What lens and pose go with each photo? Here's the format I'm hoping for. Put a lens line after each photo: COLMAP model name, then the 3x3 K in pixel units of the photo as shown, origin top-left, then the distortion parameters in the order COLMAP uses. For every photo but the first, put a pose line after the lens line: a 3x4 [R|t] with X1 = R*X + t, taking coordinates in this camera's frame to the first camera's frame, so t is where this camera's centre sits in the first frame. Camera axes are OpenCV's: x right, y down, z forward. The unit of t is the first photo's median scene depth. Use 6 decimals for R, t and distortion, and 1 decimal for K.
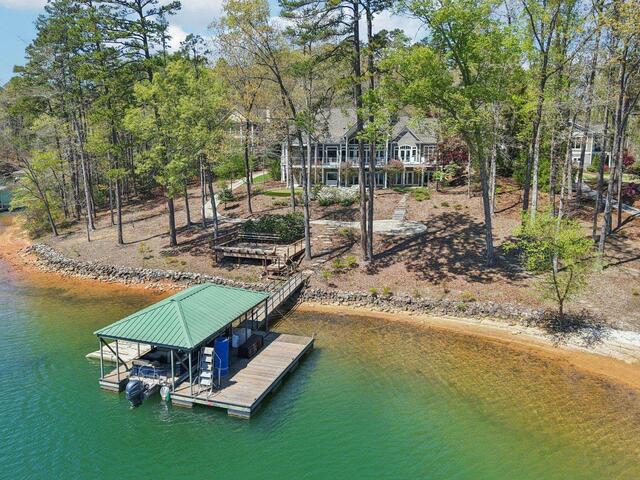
lens RADIAL K [[451.8, 0, 319.0], [0, 451.8, 241.3], [0, 0, 1]] dist [-0.012893, -0.001244]
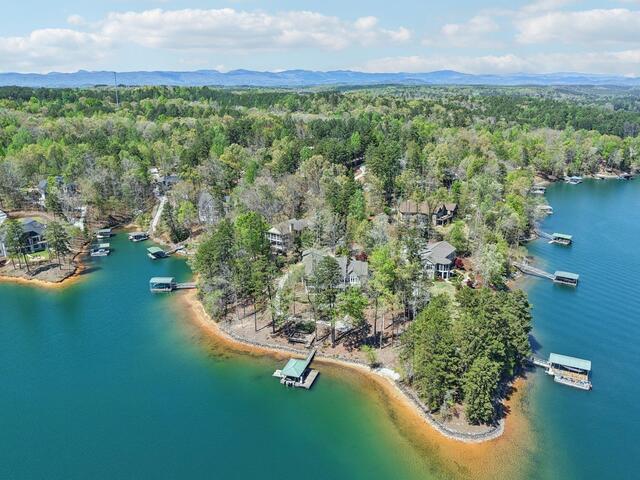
lens RADIAL K [[451.8, 0, 321.5], [0, 451.8, 238.5], [0, 0, 1]] dist [-0.012893, -0.001244]
pose [[0.999435, -0.002033, 0.033557, -0.090508], [-0.001829, 0.993406, 0.114639, -1.060051], [-0.033569, -0.114635, 0.992840, -2.198774]]
